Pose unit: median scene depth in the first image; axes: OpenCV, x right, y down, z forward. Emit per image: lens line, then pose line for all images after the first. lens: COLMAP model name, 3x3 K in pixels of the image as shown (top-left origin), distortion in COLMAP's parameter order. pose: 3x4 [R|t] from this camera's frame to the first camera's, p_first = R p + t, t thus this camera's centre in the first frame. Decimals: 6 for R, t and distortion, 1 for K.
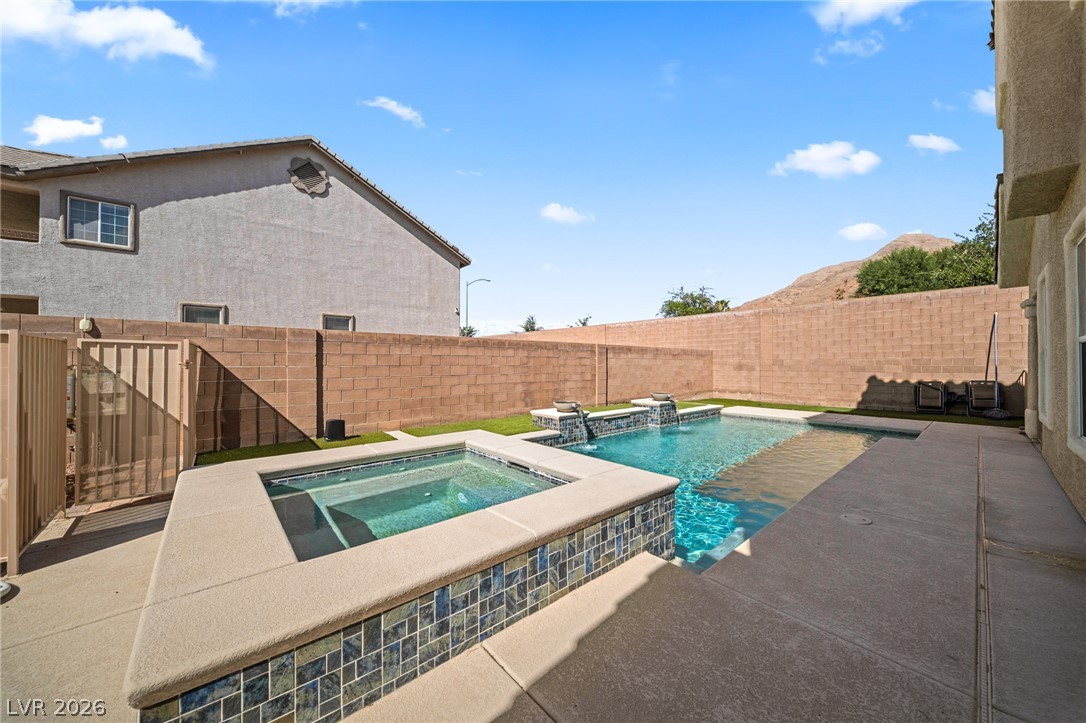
lens RADIAL K [[381.4, 0, 544.3], [0, 381.4, 357.9], [0, 0, 1]] dist [0.016359, -0.011203]
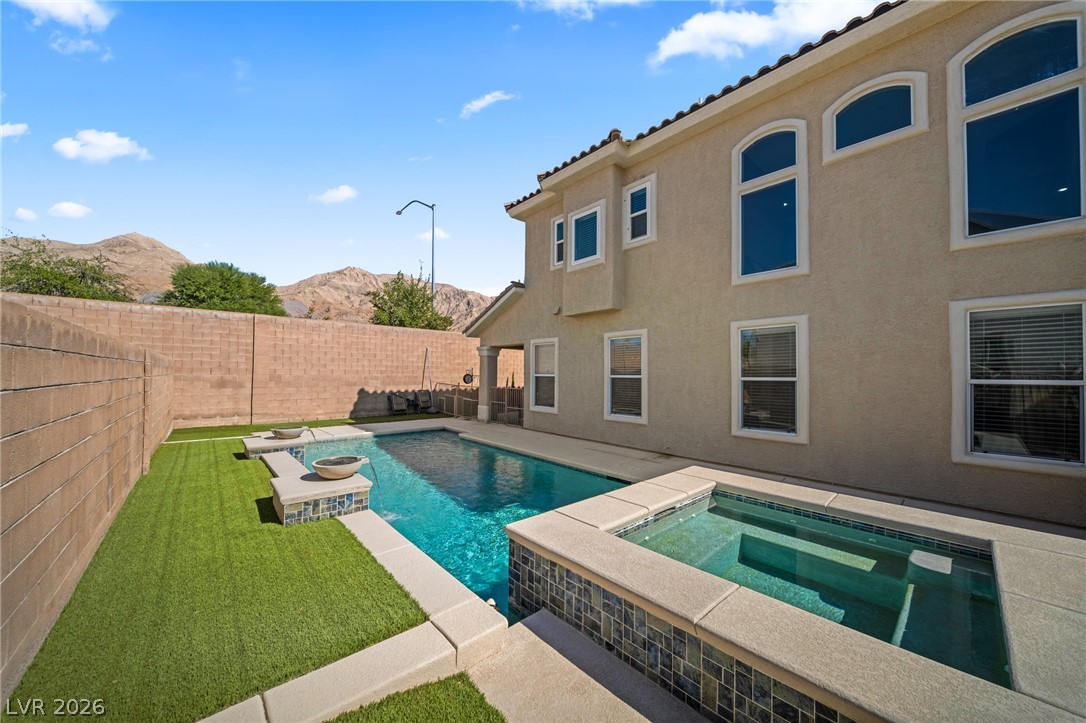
lens RADIAL K [[374.7, 0, 542.8], [0, 374.7, 360.0], [0, 0, 1]] dist [0.018841, -0.011744]
pose [[-0.006832, 0.035845, 0.999334, -0.326062], [-0.024858, 0.999042, -0.036004, -0.016045], [-0.999668, -0.025087, -0.005934, 0.427609]]
